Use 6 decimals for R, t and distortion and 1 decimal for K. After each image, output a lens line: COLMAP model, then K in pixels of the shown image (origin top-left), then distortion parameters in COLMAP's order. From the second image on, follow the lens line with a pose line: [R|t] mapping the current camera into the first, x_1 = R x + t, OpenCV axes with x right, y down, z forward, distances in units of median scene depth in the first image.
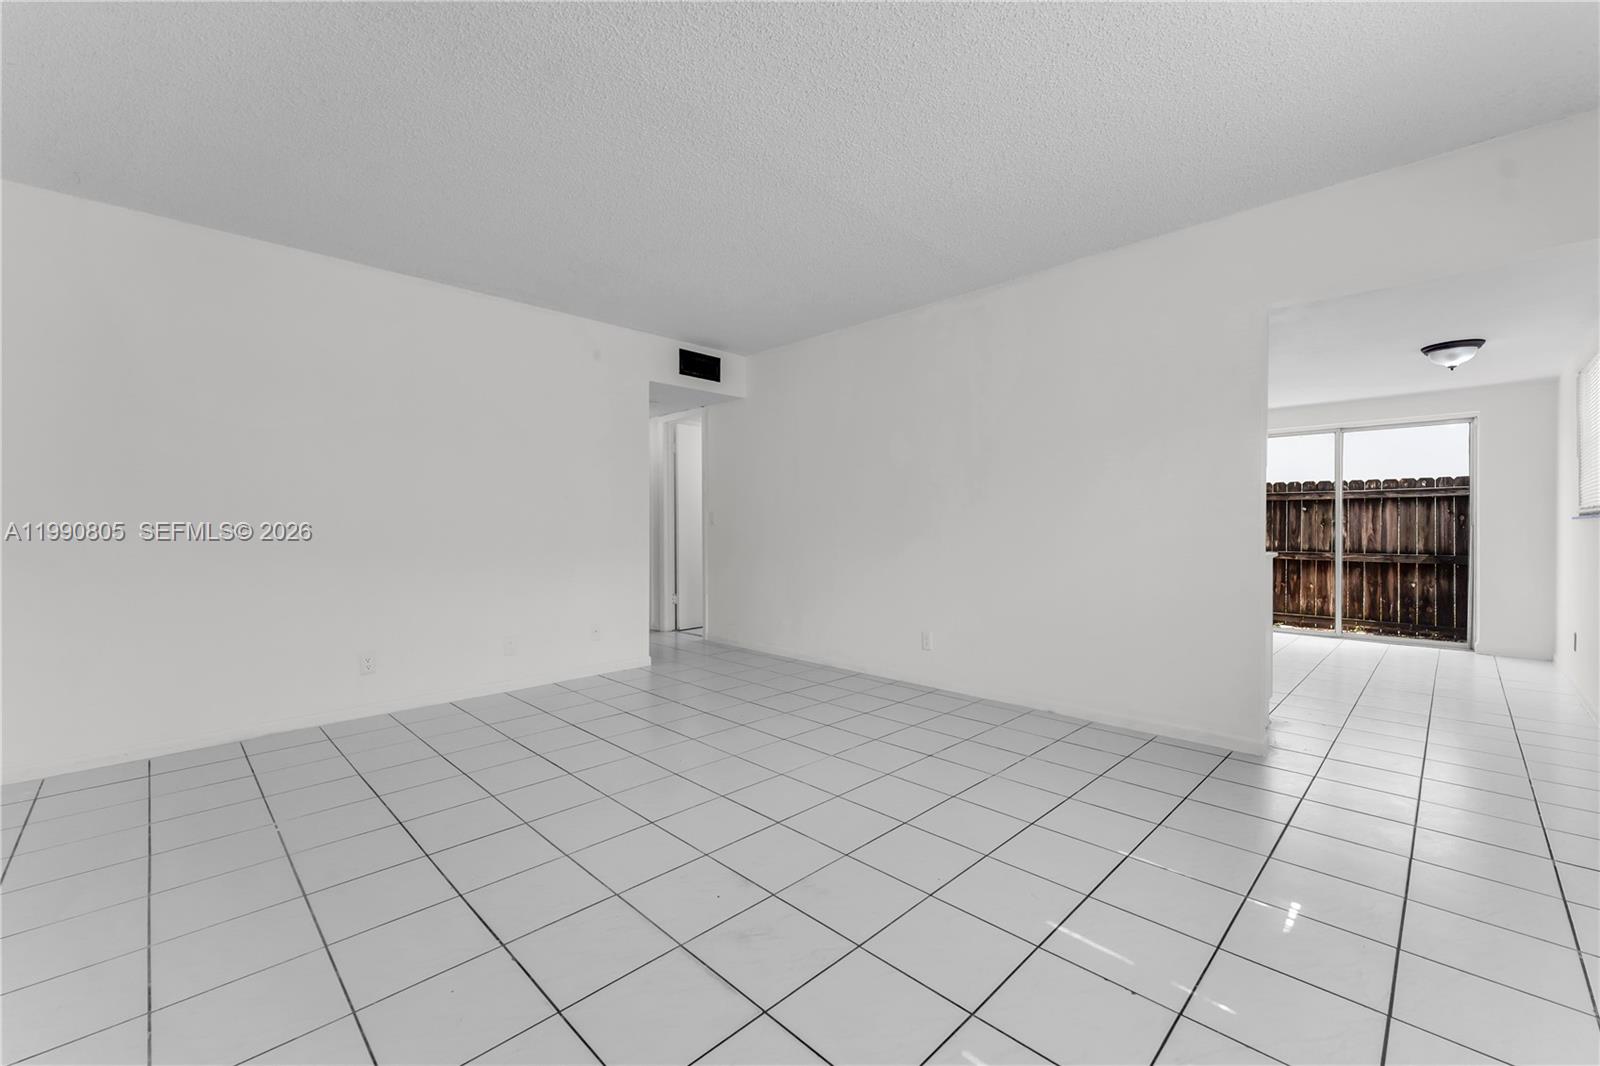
lens RADIAL K [[661.1, 0, 790.6], [0, 661.1, 528.4], [0, 0, 1]] dist [0.005768, -0.002191]
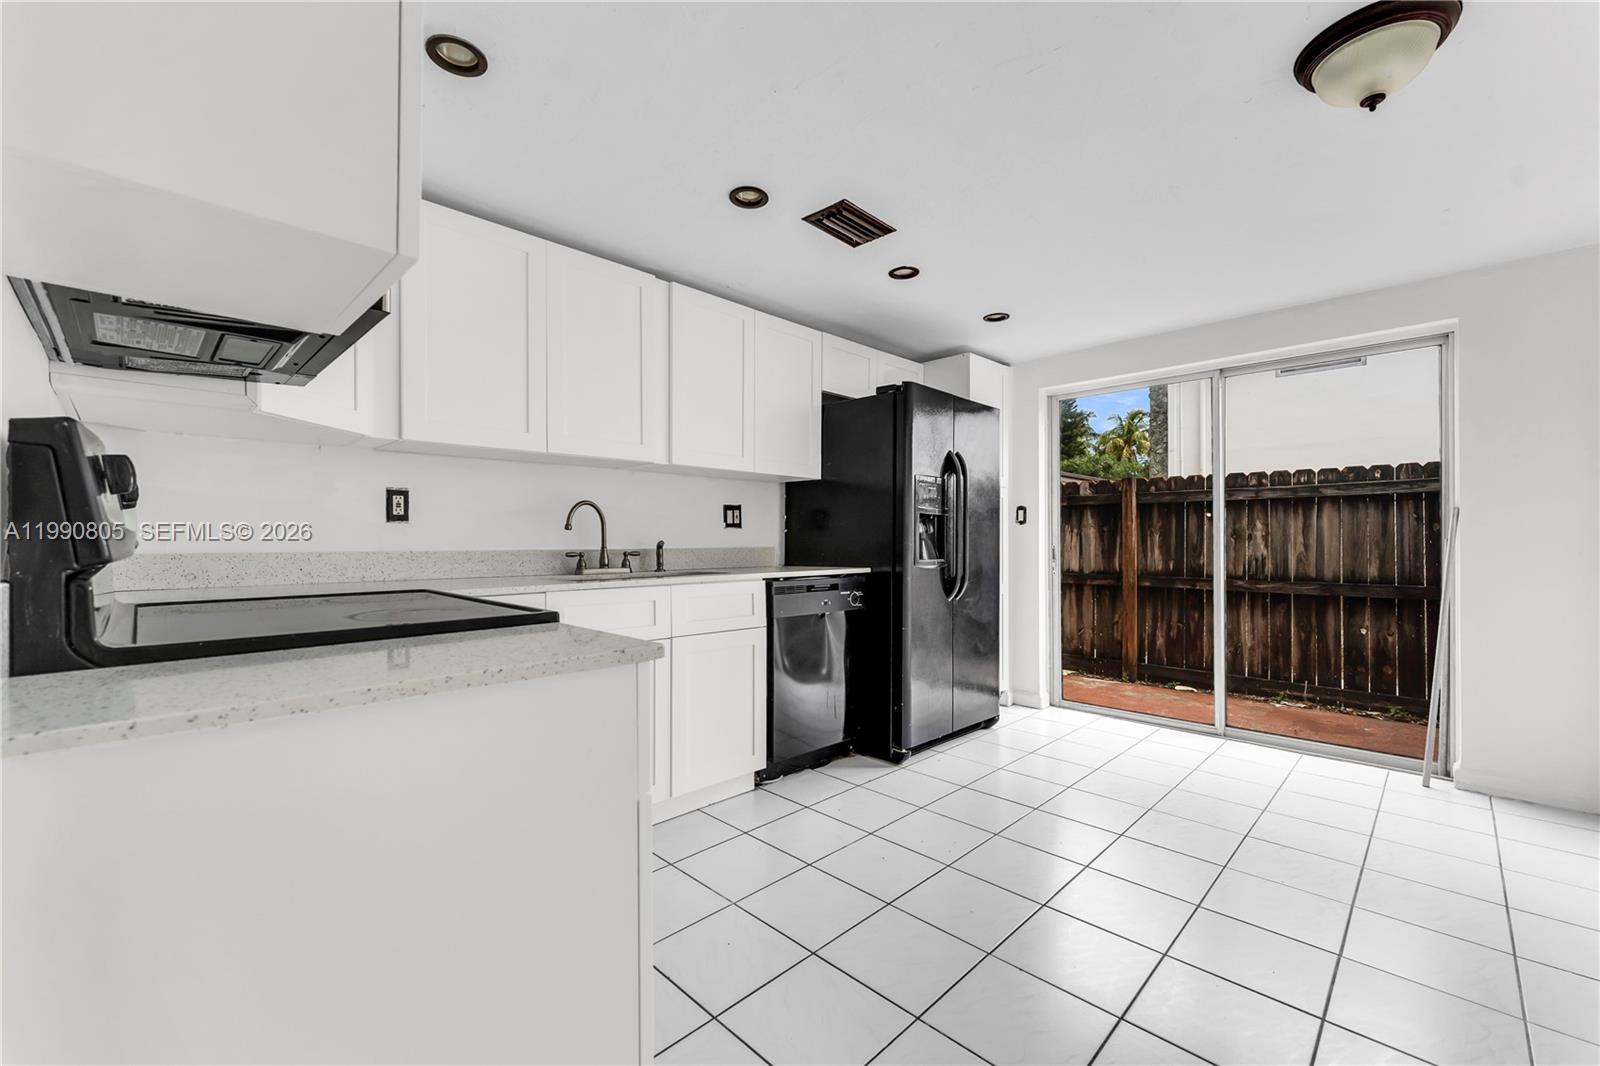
lens RADIAL K [[661.1, 0, 803.0], [0, 661.1, 538.5], [0, 0, 1]] dist [0.005768, -0.002191]
pose [[0.999850, -0.003856, 0.016862, 0.371527], [0.003943, 0.999979, -0.005131, -0.003487], [-0.016842, 0.005197, 0.999845, 0.352370]]
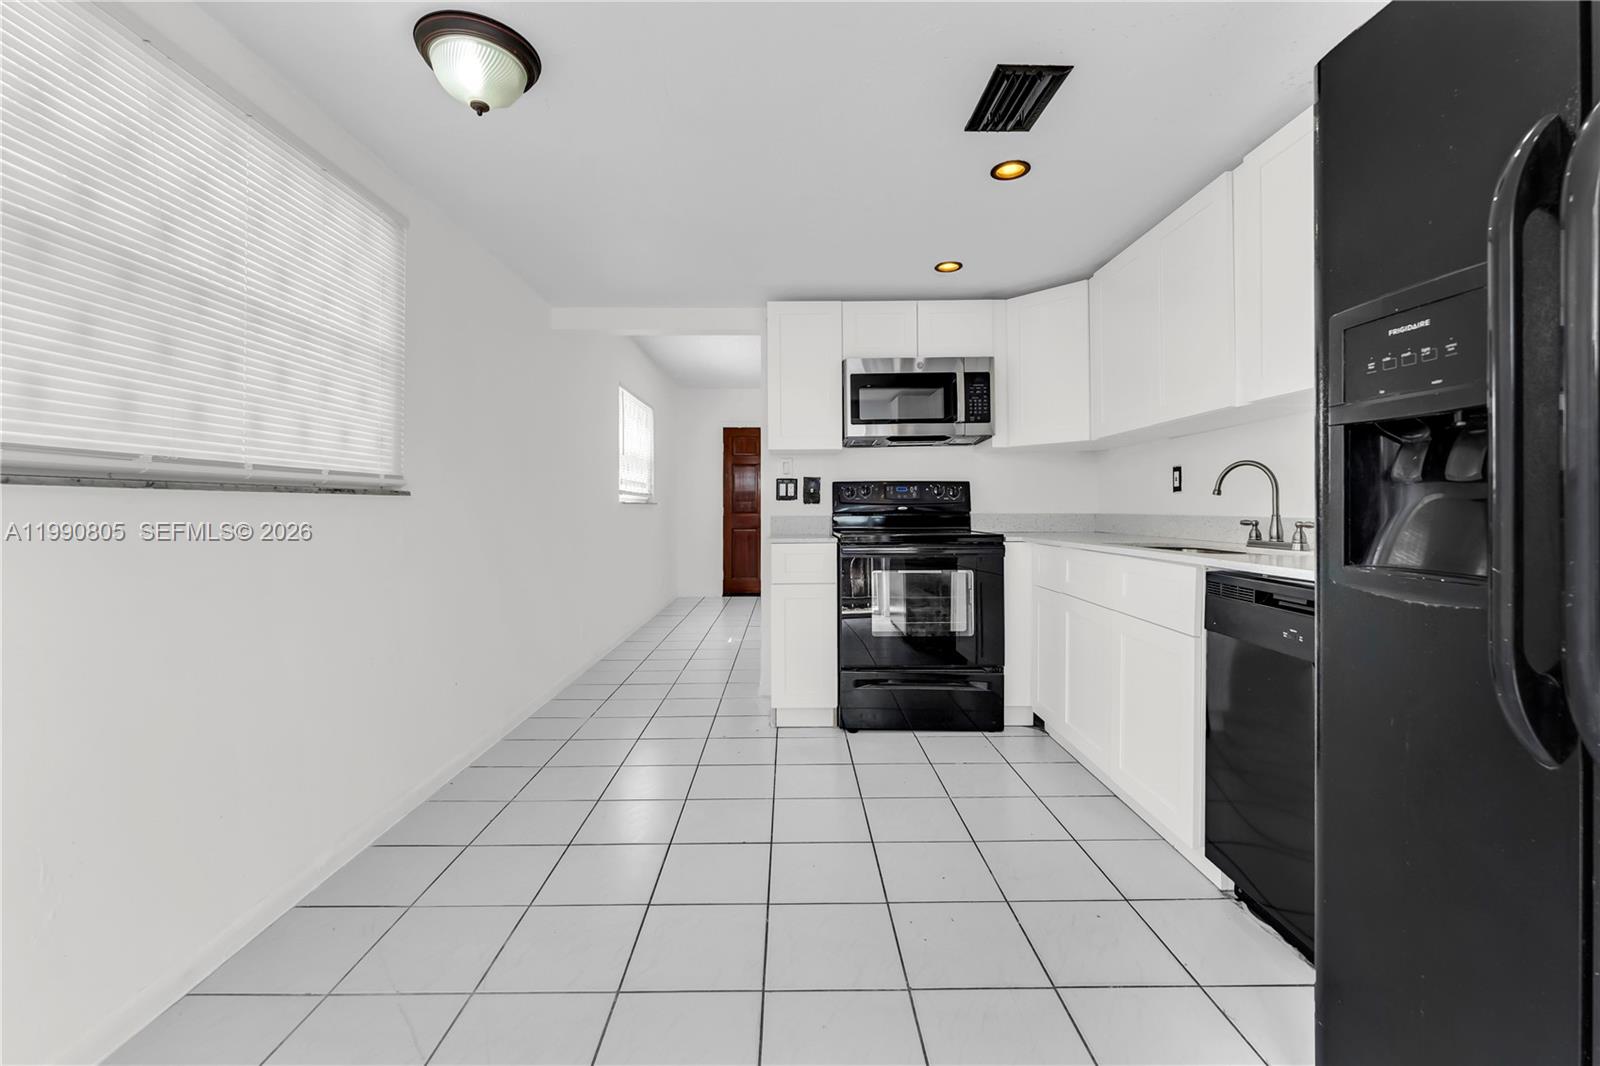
lens RADIAL K [[661.1, 0, 788.1], [0, 661.1, 503.1], [0, 0, 1]] dist [0.005768, -0.002191]
pose [[-0.707796, -0.006217, -0.706389, 0.623218], [-0.002277, 0.999976, -0.006520, -0.003868], [0.706413, -0.003007, -0.707794, 0.767518]]
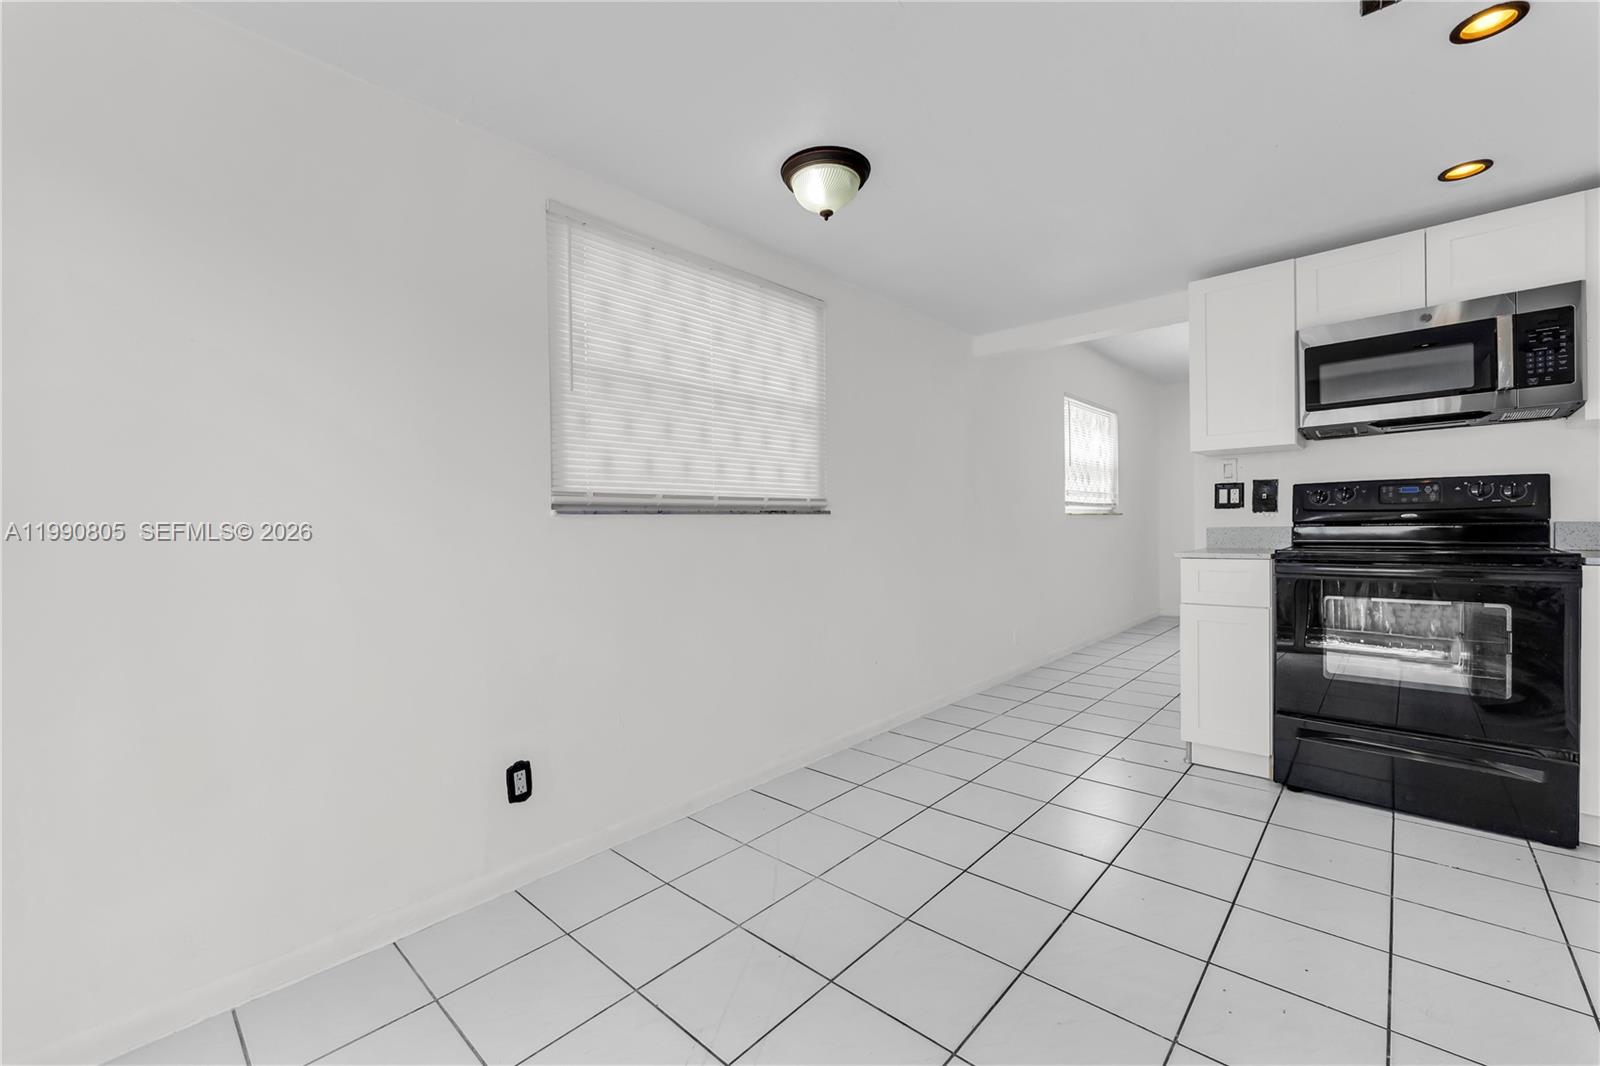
lens RADIAL K [[661.1, 0, 796.8], [0, 661.1, 539.6], [0, 0, 1]] dist [0.005768, -0.002191]
pose [[-0.998986, 0.013544, -0.042933, 0.569837], [0.012328, 0.999519, 0.028457, -0.004794], [0.043298, 0.027898, -0.998673, 0.826056]]
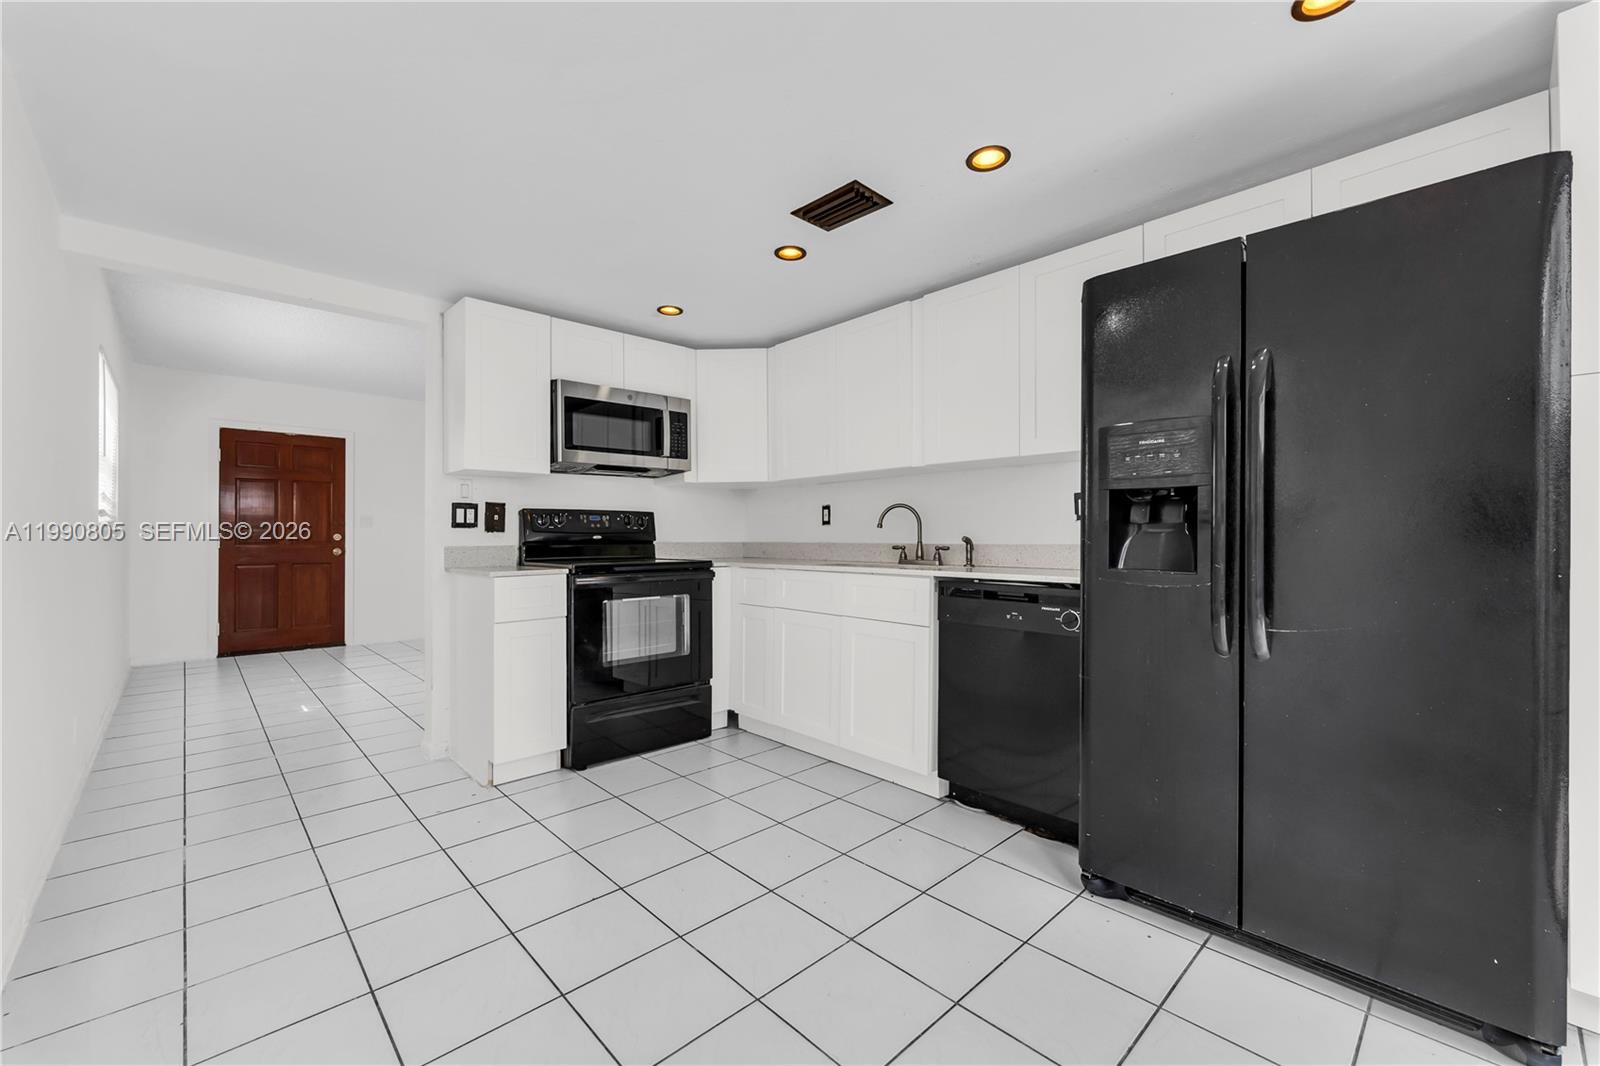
lens RADIAL K [[661.1, 0, 785.9], [0, 661.1, 536.1], [0, 0, 1]] dist [0.005768, -0.002191]
pose [[-0.044587, -0.004589, -0.998995, 0.693608], [-0.002844, 0.999986, -0.004466, -0.002650], [0.999001, 0.002642, -0.044600, 0.646942]]
